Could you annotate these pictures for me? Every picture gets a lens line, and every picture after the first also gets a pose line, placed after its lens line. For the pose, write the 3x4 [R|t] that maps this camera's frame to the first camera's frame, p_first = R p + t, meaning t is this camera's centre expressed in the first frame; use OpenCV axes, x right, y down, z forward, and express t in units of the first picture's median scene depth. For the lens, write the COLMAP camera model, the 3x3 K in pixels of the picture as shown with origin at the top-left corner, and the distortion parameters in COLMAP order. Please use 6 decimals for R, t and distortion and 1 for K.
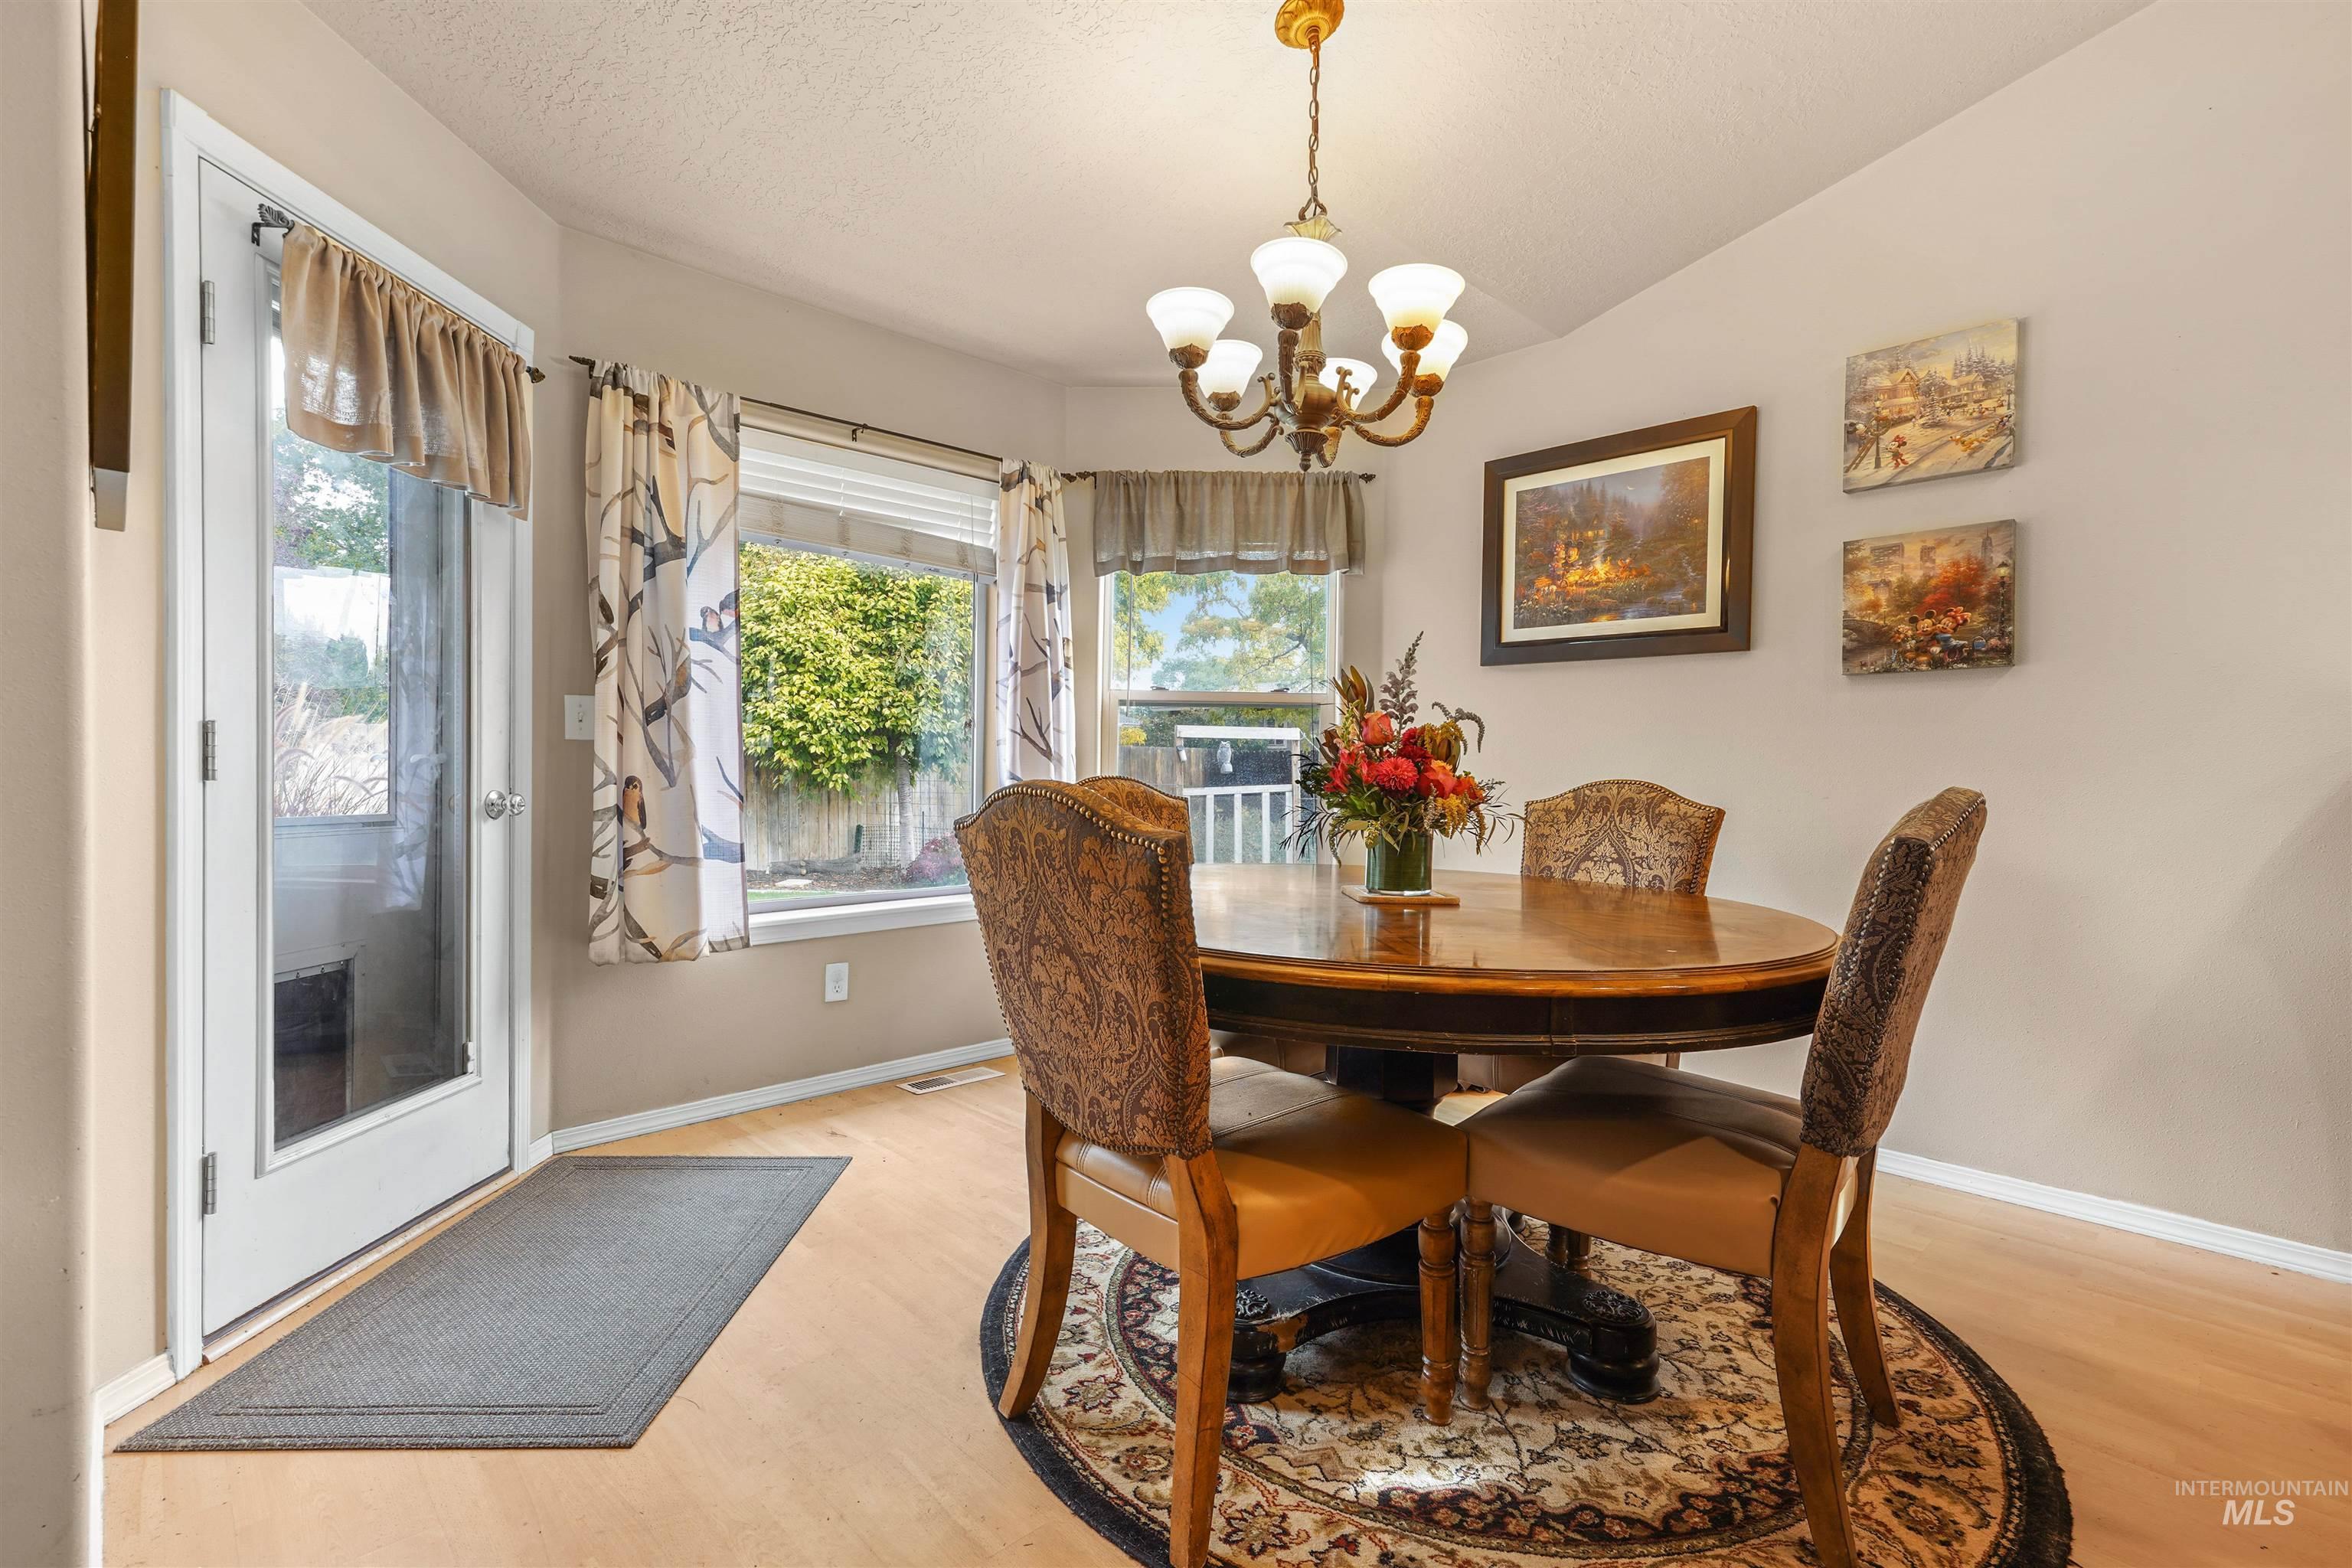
lens RADIAL K [[1106.3, 0, 1169.4], [0, 1106.3, 787.8], [0, 0, 1]] dist [0.001572, 0.000049]
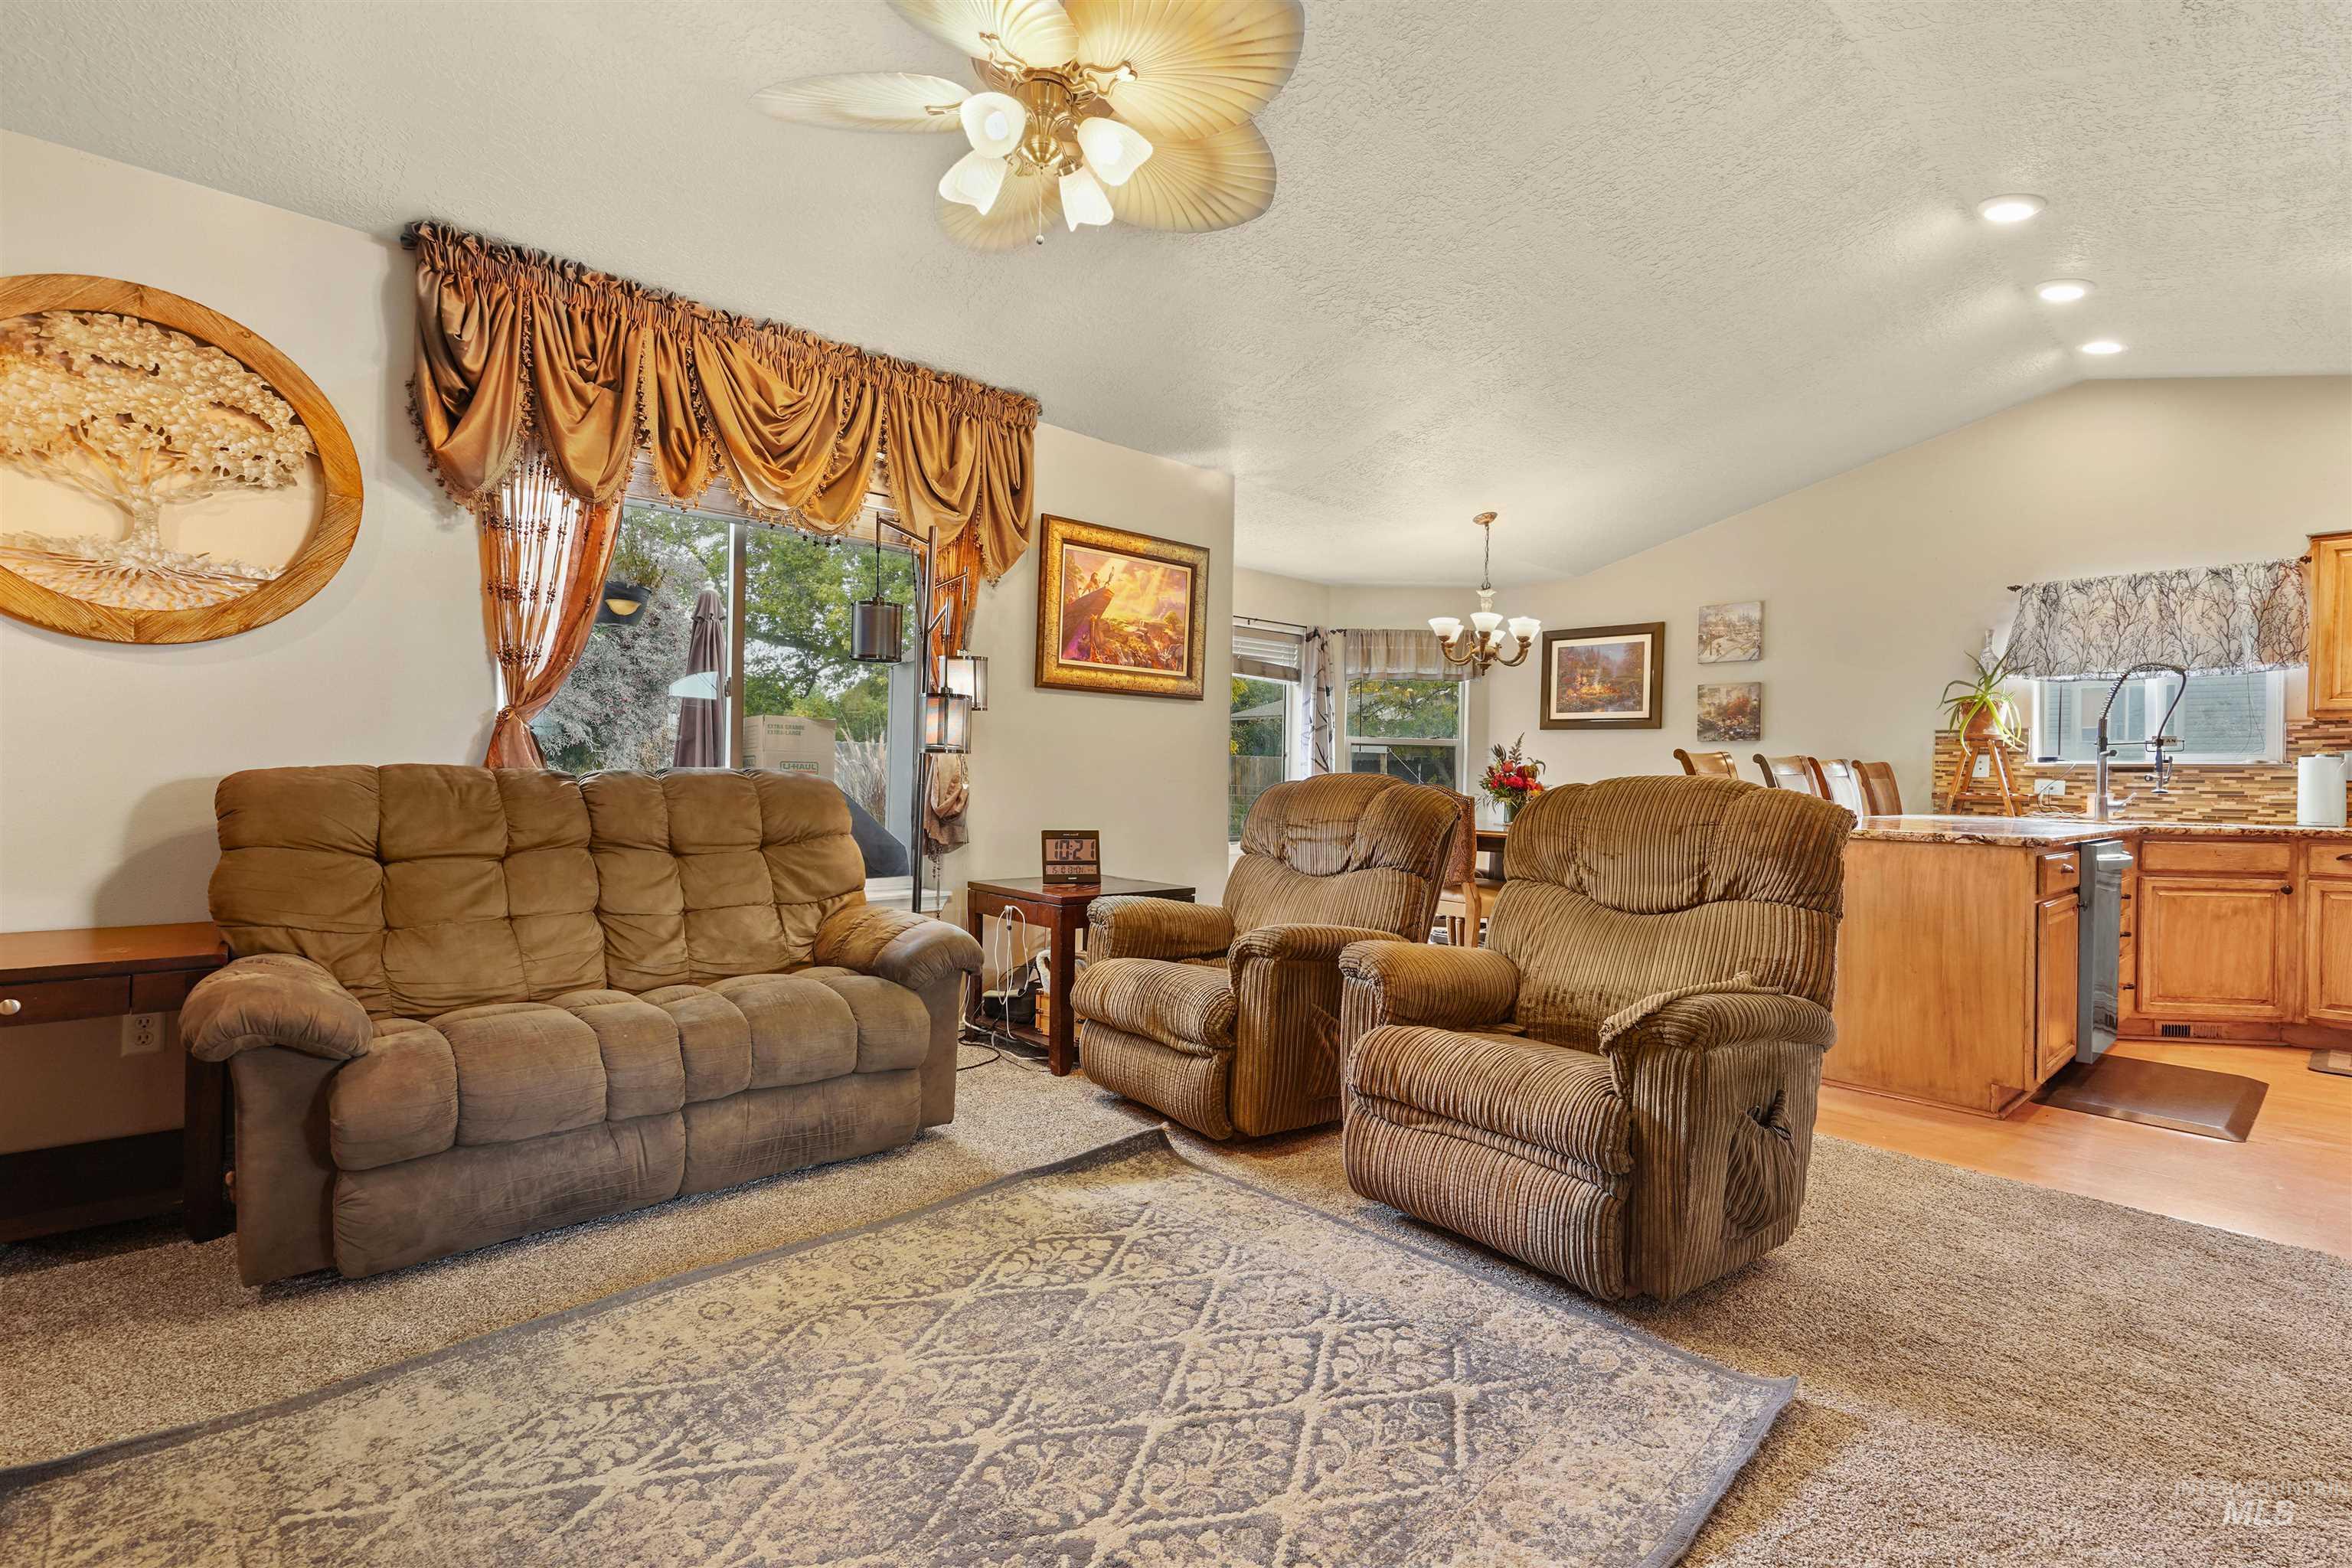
lens RADIAL K [[1106.3, 0, 1183.9], [0, 1106.3, 774.6], [0, 0, 1]] dist [0.001572, 0.000049]
pose [[0.999645, 0.010497, -0.024473, -0.422639], [-0.010871, 0.999825, -0.015210, 0.015731], [0.024309, 0.015471, 0.999585, -1.375338]]
